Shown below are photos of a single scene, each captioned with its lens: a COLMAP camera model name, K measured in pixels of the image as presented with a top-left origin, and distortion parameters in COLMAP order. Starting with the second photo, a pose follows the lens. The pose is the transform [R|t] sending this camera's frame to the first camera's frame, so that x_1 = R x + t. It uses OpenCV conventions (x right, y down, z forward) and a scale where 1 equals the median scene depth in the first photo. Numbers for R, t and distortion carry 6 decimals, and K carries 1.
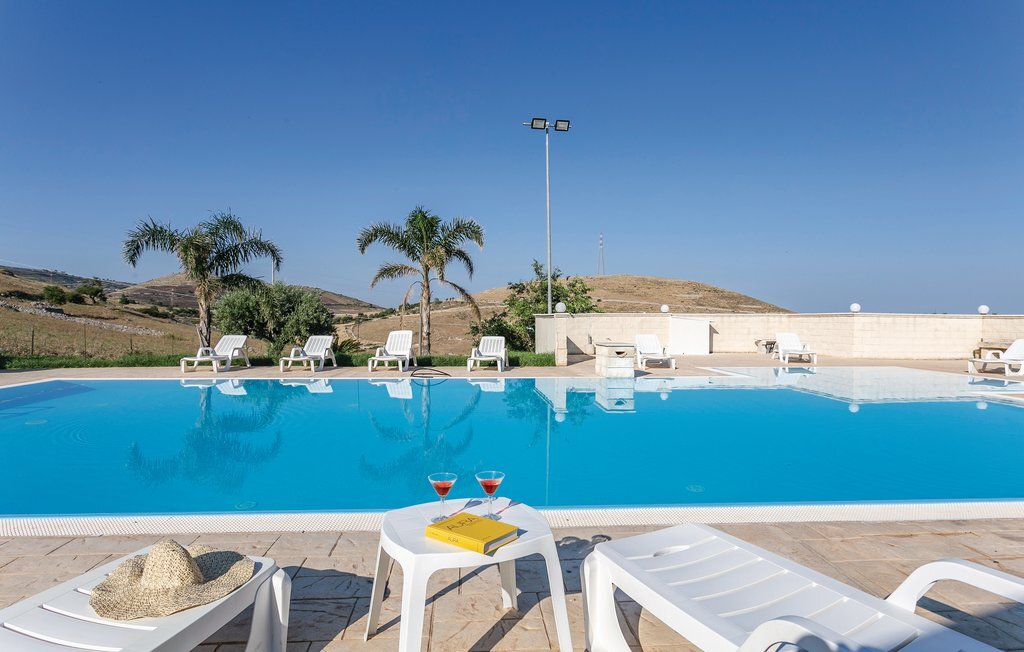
lens RADIAL K [[586.8, 0, 512.0], [0, 586.8, 326.0], [0, 0, 1]] dist [0.000936, 0.000430]
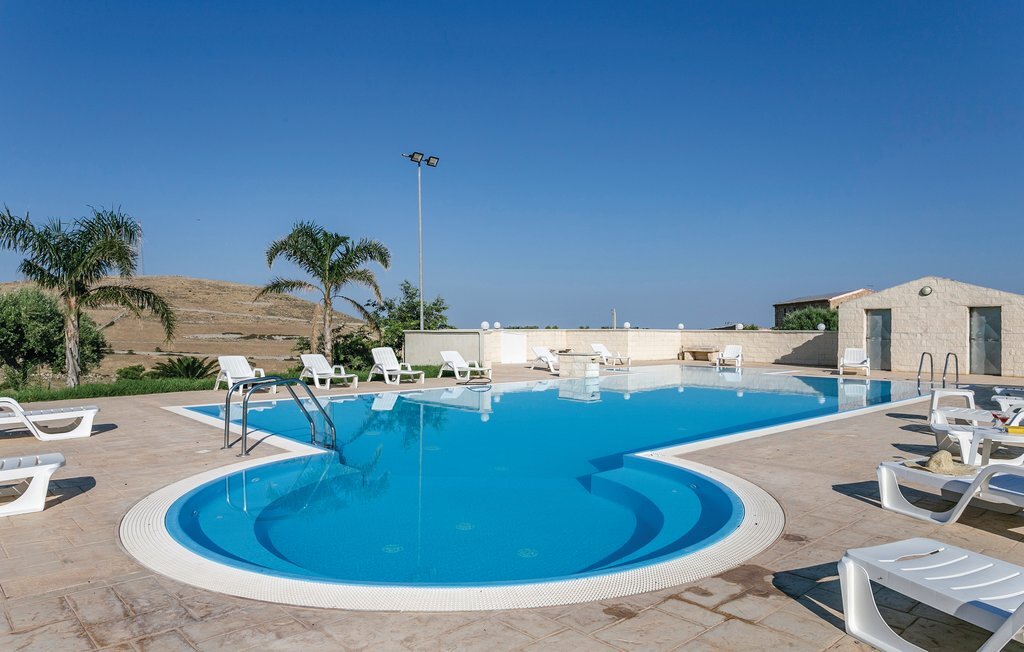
lens RADIAL K [[672.8, 0, 512.0], [0, 672.8, 326.0], [0, 0, 1]] dist [0.003220, 0.000901]
pose [[0.784502, 0.000320, 0.620126, -0.621967], [0.011119, 0.999832, -0.014582, -0.008839], [-0.620026, 0.018335, 0.784367, -0.095977]]
